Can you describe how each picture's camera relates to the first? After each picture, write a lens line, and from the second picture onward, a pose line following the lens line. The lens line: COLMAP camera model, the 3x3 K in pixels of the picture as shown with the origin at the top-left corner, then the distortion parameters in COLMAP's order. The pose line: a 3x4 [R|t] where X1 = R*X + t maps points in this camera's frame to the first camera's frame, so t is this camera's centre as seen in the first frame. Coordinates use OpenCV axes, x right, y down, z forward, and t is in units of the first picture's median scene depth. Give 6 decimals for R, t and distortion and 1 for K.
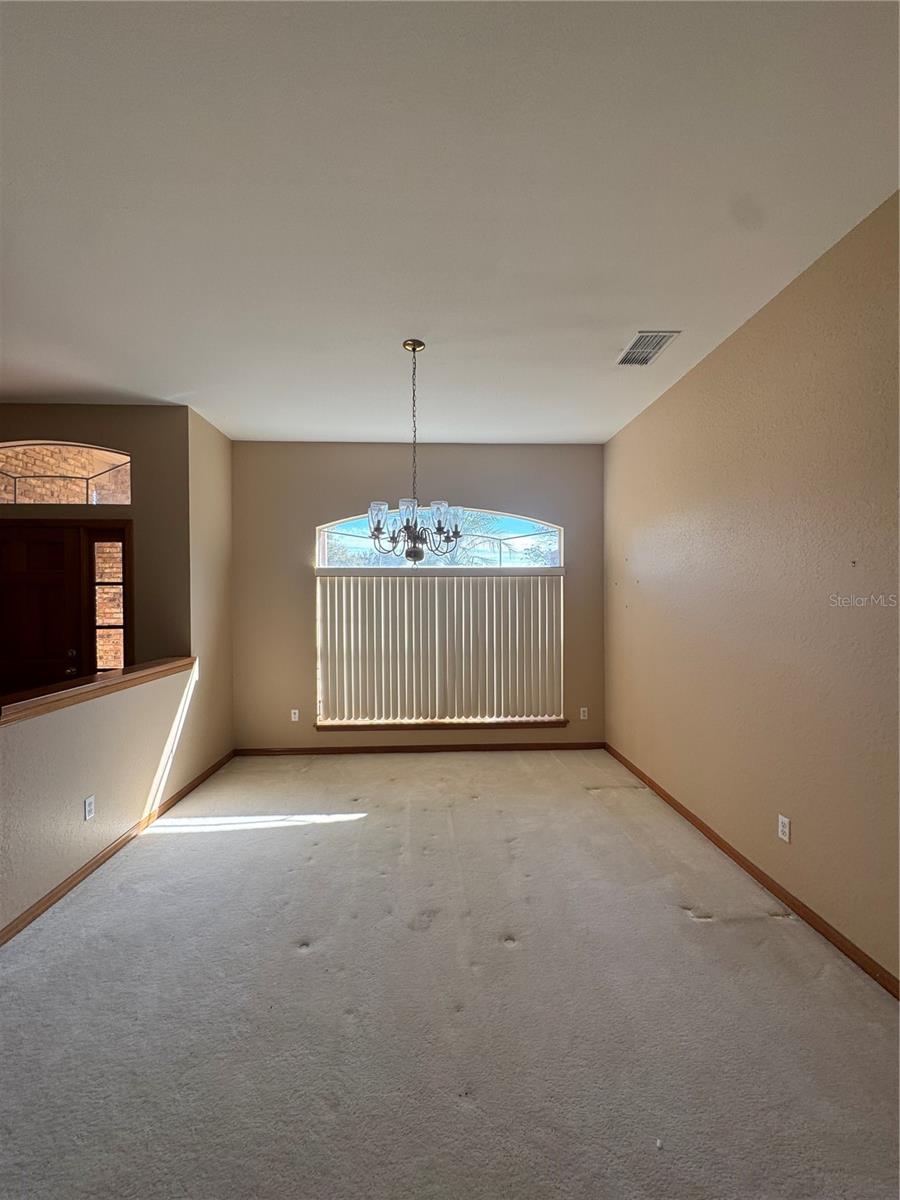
lens RADIAL K [[478.4, 0, 452.5], [0, 478.4, 601.3], [0, 0, 1]] dist [-0.003544, 0.000351]
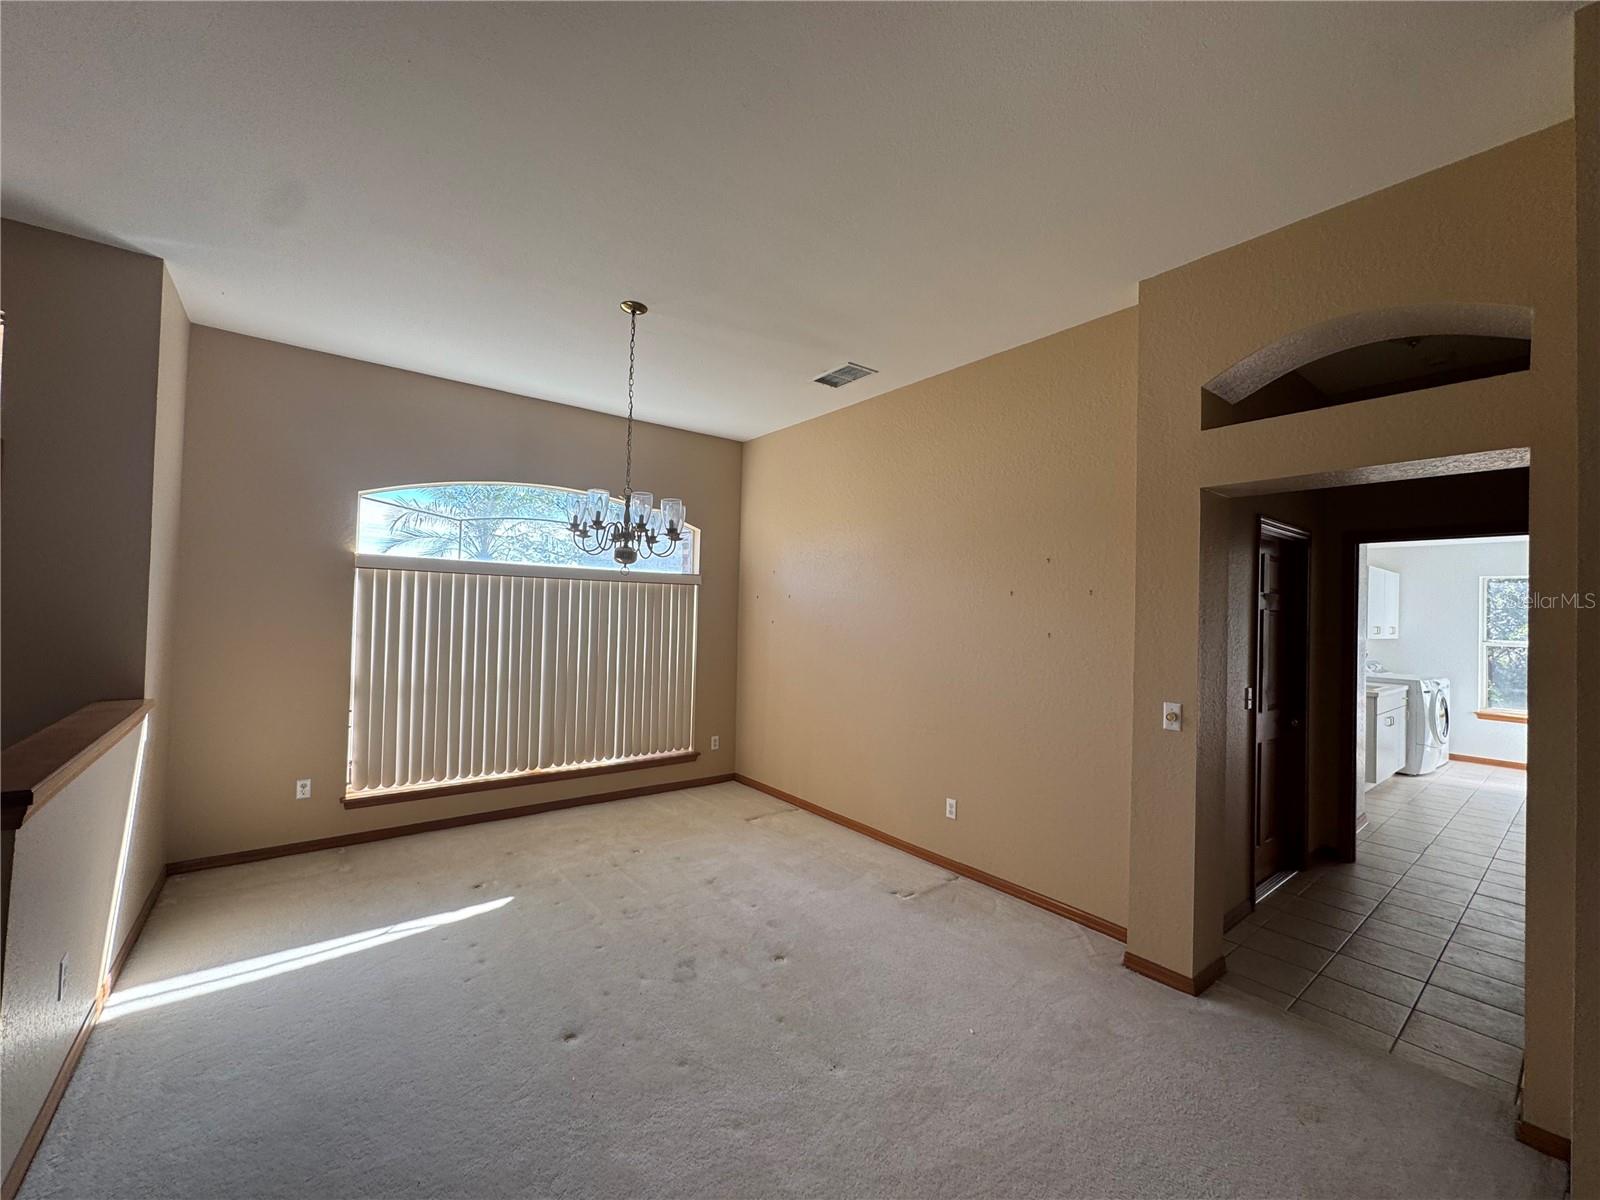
lens RADIAL K [[637.9, 0, 803.0], [0, 637.9, 598.0], [0, 0, 1]] dist [-0.003544, 0.000351]
pose [[0.813114, 0.036670, 0.580949, -0.296097], [-0.022820, 0.999255, -0.031134, 0.002027], [-0.581657, 0.012059, 0.813344, -0.050714]]
